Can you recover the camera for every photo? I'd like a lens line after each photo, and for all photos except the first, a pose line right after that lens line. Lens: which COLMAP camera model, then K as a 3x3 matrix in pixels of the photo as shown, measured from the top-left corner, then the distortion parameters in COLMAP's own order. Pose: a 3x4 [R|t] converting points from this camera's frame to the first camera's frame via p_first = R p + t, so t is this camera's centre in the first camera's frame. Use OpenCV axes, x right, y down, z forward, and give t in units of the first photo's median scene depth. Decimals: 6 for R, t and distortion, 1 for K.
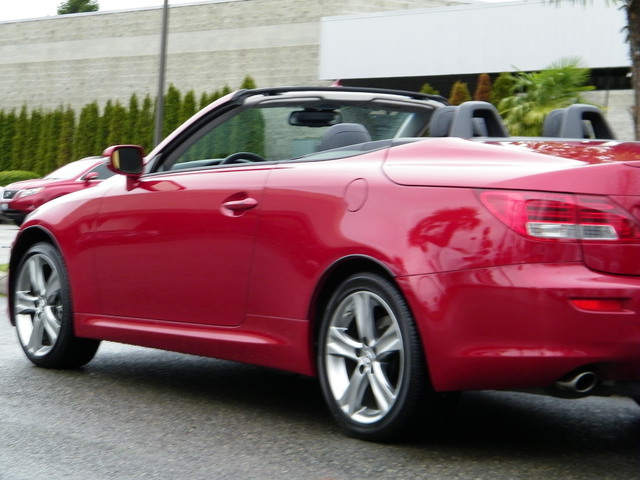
lens RADIAL K [[1911.7, 0, 321.7], [0, 1911.7, 240.4], [0, 0, 1]] dist [0.009042, 0.000000]
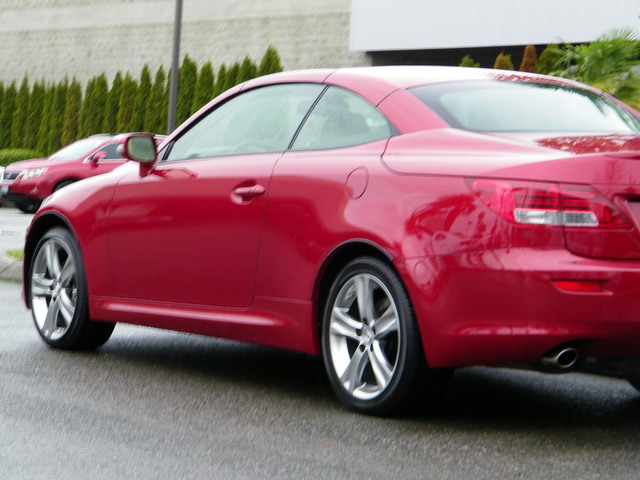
lens RADIAL K [[2150.6, 0, 319.0], [0, 2150.6, 240.2], [0, 0, 1]] dist [-0.057042, 0.000000]
pose [[0.999848, 0.002431, -0.017277, 0.016104], [-0.002329, 0.999980, 0.005923, 0.000793], [0.017291, -0.005882, 0.999833, -0.174209]]
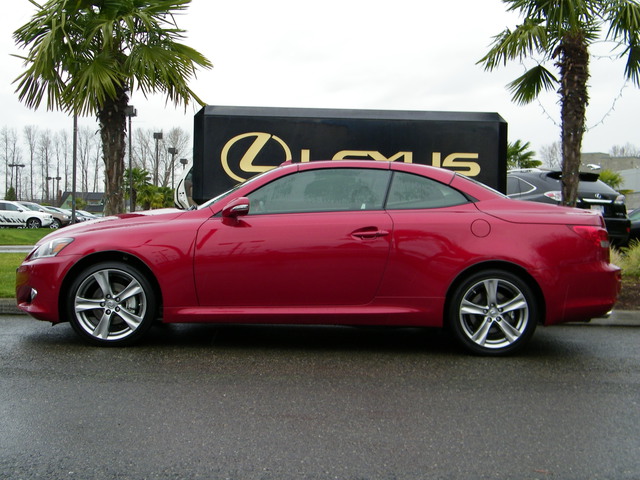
lens RADIAL K [[922.9, 0, 319.1], [0, 922.9, 237.8], [0, 0, 1]] dist [0.013747, 0.000000]
pose [[0.557798, -0.061877, 0.827667, -0.769991], [0.017062, 0.997861, 0.063102, -0.069766], [-0.829801, -0.021076, 0.557661, 0.583300]]
